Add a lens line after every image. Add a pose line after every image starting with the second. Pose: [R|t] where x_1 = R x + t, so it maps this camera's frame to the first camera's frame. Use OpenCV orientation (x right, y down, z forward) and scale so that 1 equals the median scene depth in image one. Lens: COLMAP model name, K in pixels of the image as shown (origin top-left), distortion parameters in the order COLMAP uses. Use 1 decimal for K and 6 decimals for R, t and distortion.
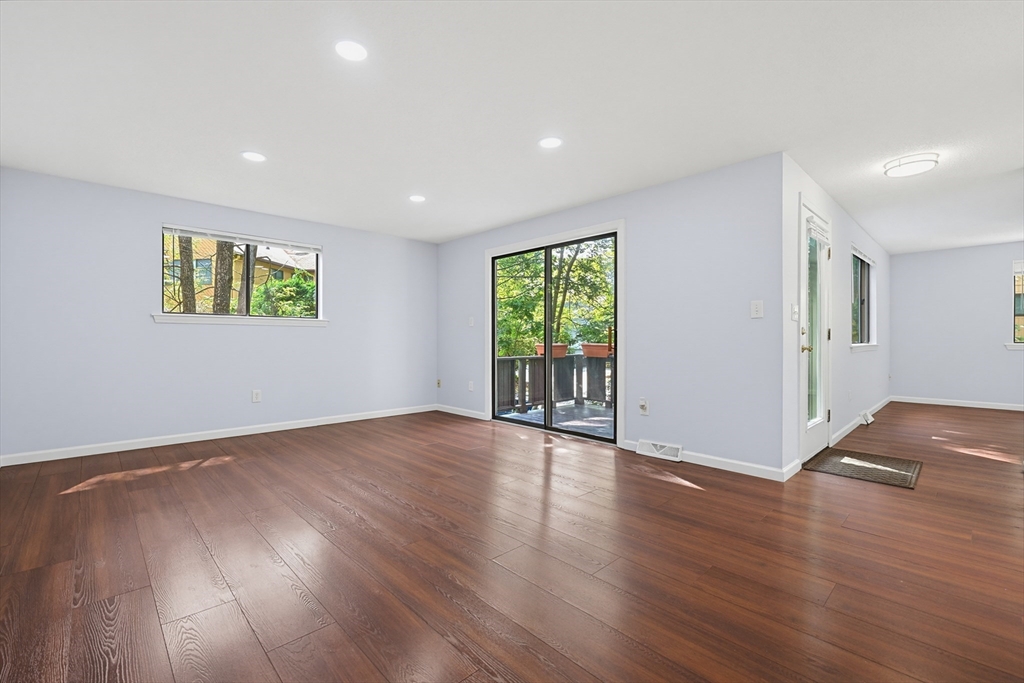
lens RADIAL K [[441.2, 0, 510.3], [0, 441.2, 338.6], [0, 0, 1]] dist [-0.001064, -0.000243]
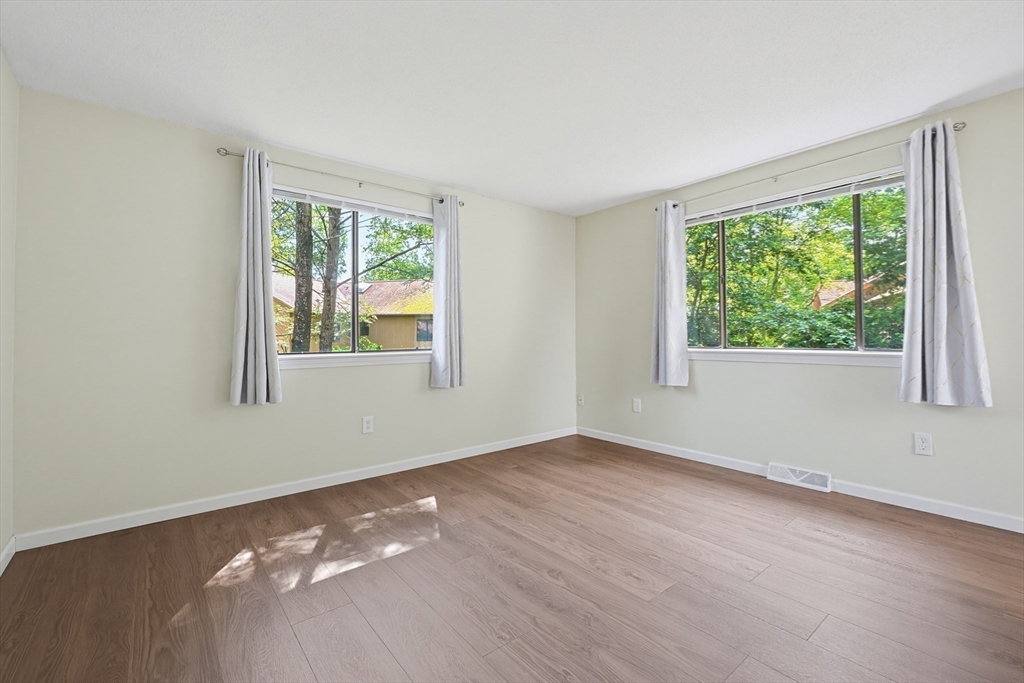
lens RADIAL K [[441.2, 0, 514.0], [0, 441.2, 338.0], [0, 0, 1]] dist [-0.001064, -0.000243]
pose [[0.996223, -0.009237, -0.086336, -0.124720], [0.008122, 0.999879, -0.013259, 0.000848], [0.086448, 0.012508, 0.996178, 0.139573]]
